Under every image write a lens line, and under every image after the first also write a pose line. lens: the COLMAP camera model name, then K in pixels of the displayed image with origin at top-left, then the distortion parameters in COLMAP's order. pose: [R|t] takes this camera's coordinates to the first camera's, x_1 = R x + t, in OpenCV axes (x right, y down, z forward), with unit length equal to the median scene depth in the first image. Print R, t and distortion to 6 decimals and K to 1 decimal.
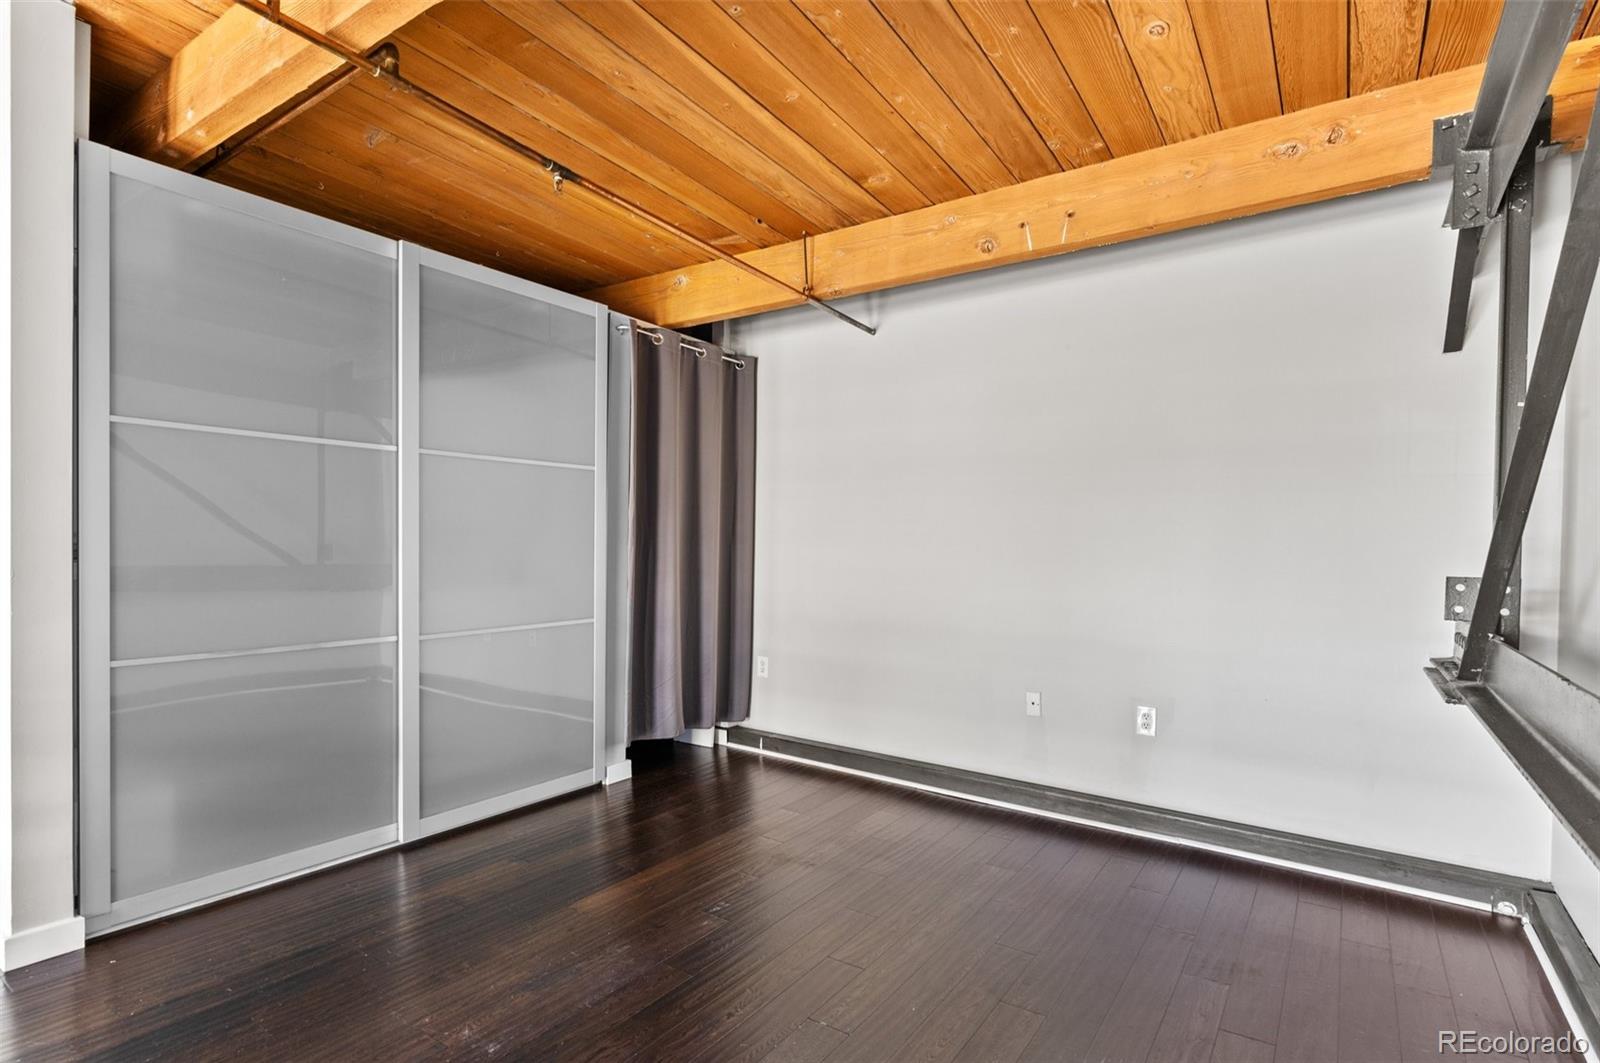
lens RADIAL K [[826.5, 0, 791.0], [0, 826.5, 565.8], [0, 0, 1]] dist [0.026025, -0.000436]
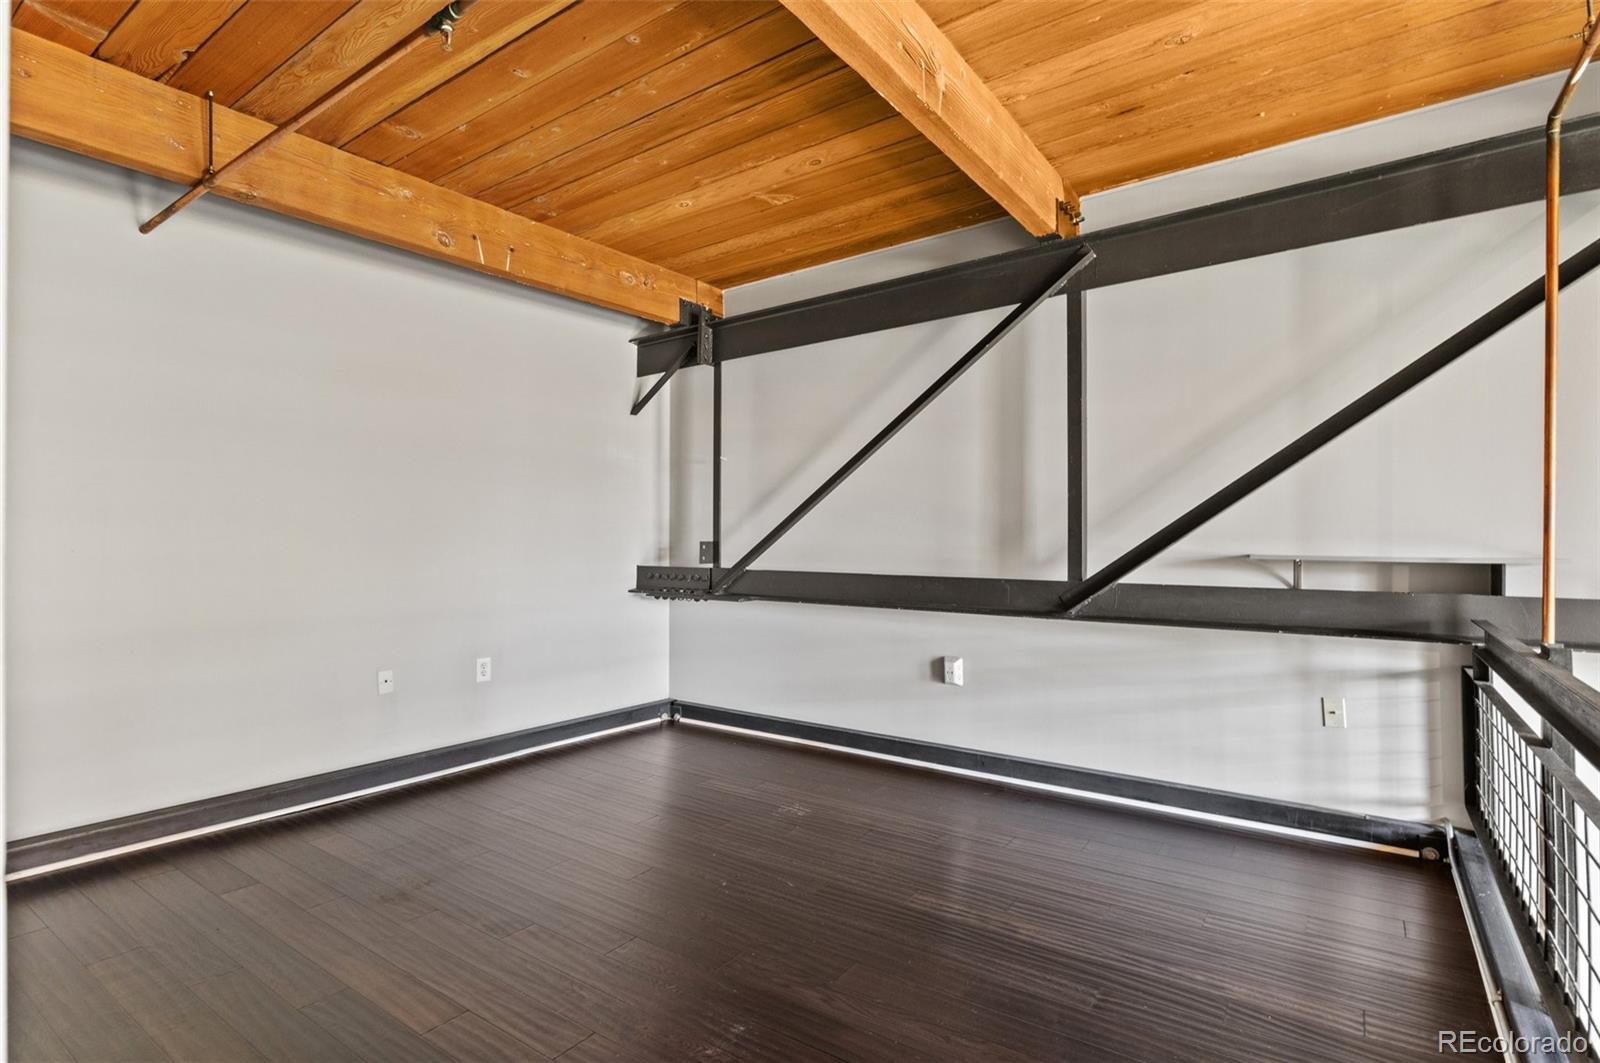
lens RADIAL K [[785.9, 0, 800.0], [0, 785.9, 531.5], [0, 0, 1]] dist [-0.002926, -0.000260]
pose [[0.016016, -0.015454, 0.999752, -0.761158], [0.017380, 0.999734, 0.015175, -0.025727], [-0.999721, 0.017133, 0.016280, 0.553750]]
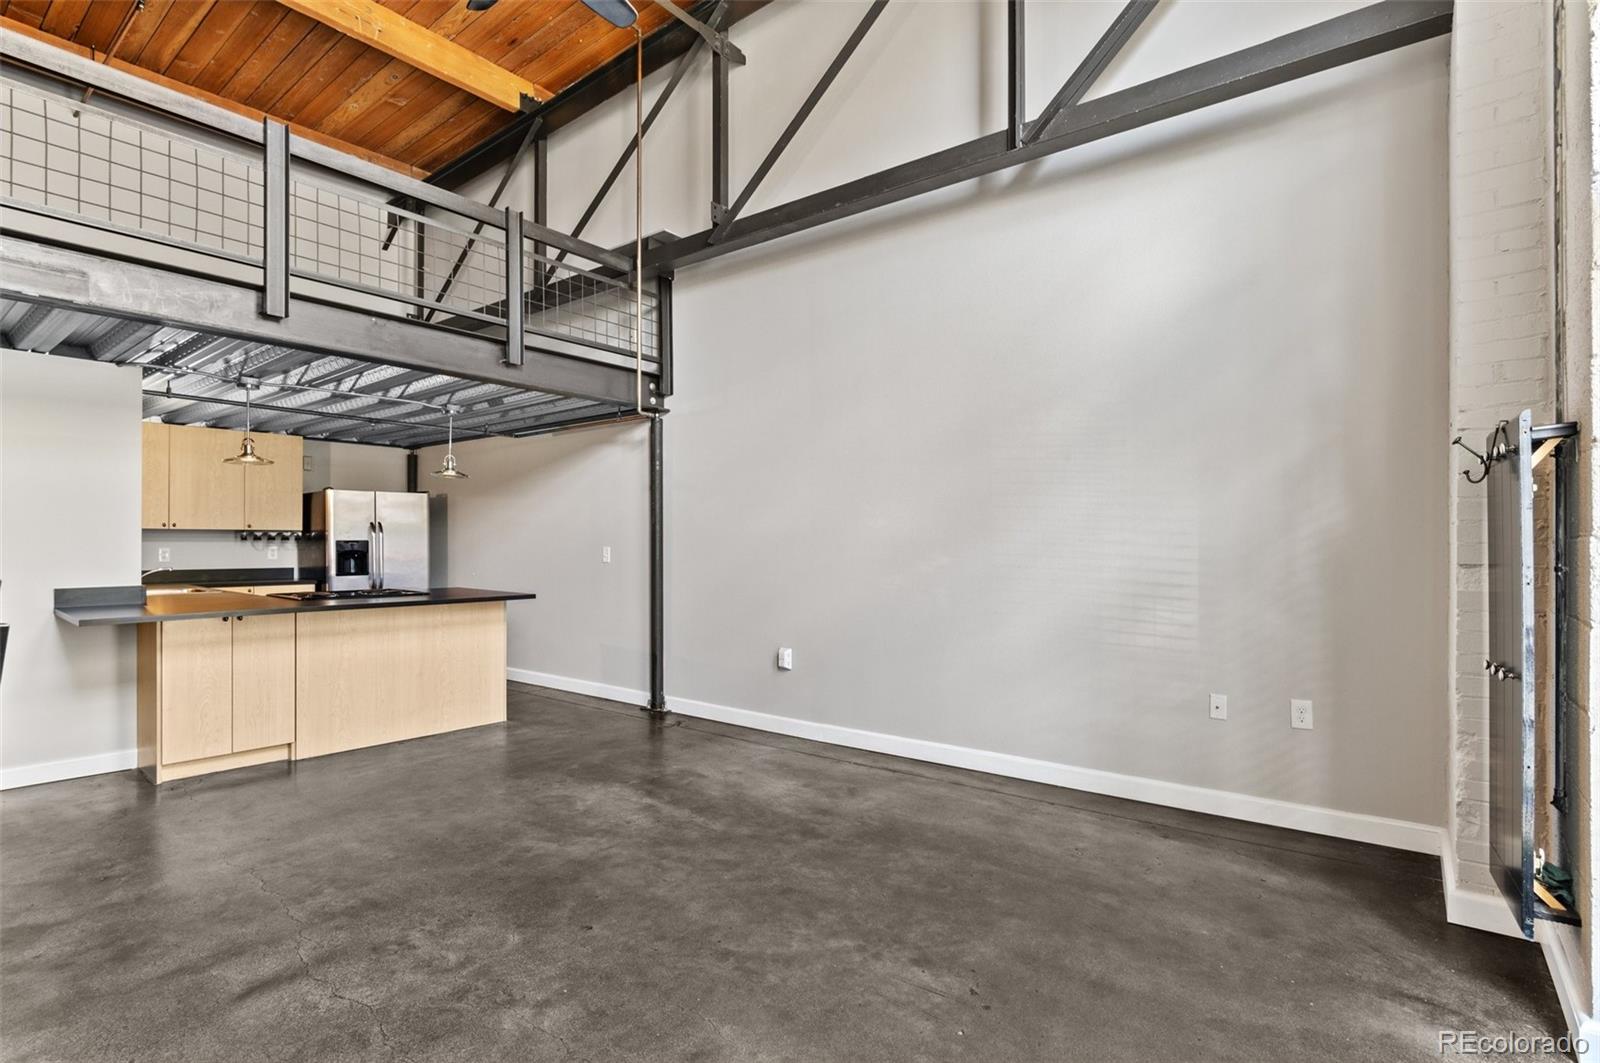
lens RADIAL K [[784.3, 0, 797.1], [0, 784.3, 538.9], [0, 0, 1]] dist [-0.002480, -0.000559]
pose [[0.076515, -0.008818, 0.997029, -1.649871], [0.016344, 0.999838, 0.007588, 0.676493], [-0.996934, 0.015715, 0.076647, -0.573974]]
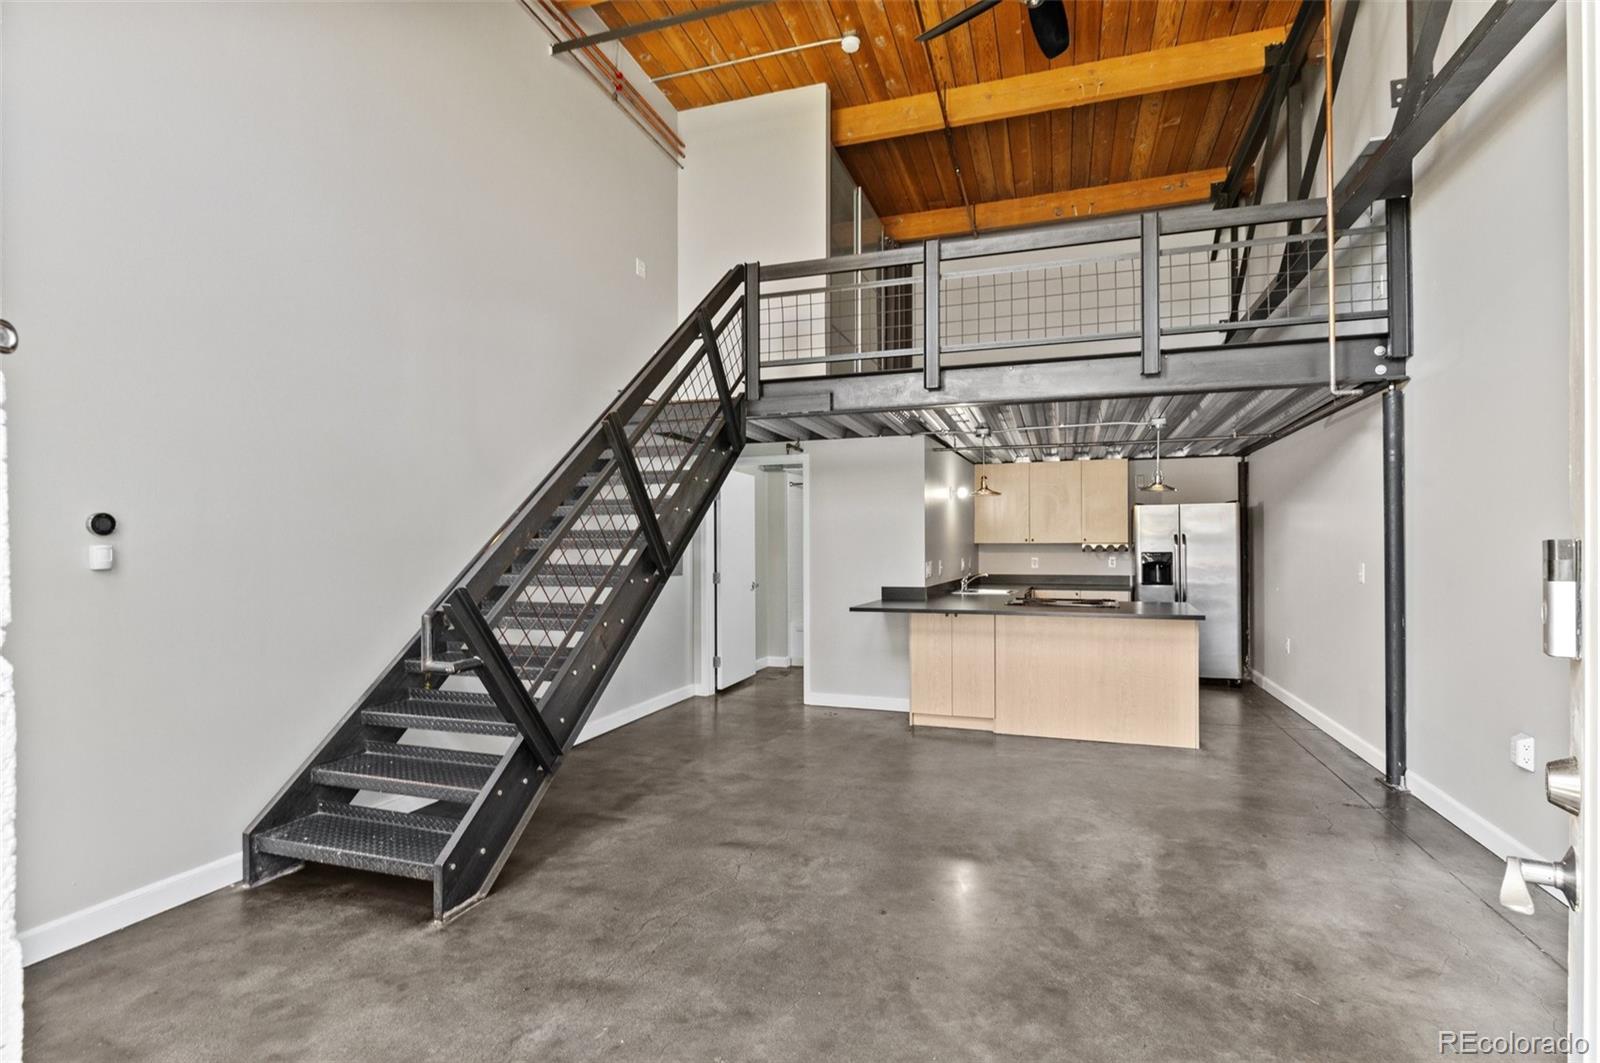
lens RADIAL K [[784.2, 0, 797.6], [0, 784.2, 546.0], [0, 0, 1]] dist [-0.003049, -0.000580]
pose [[0.965142, -0.017769, 0.261121, -1.210558], [0.021581, 0.999698, -0.011739, 0.663806], [-0.260834, 0.016965, 0.965235, -1.124517]]
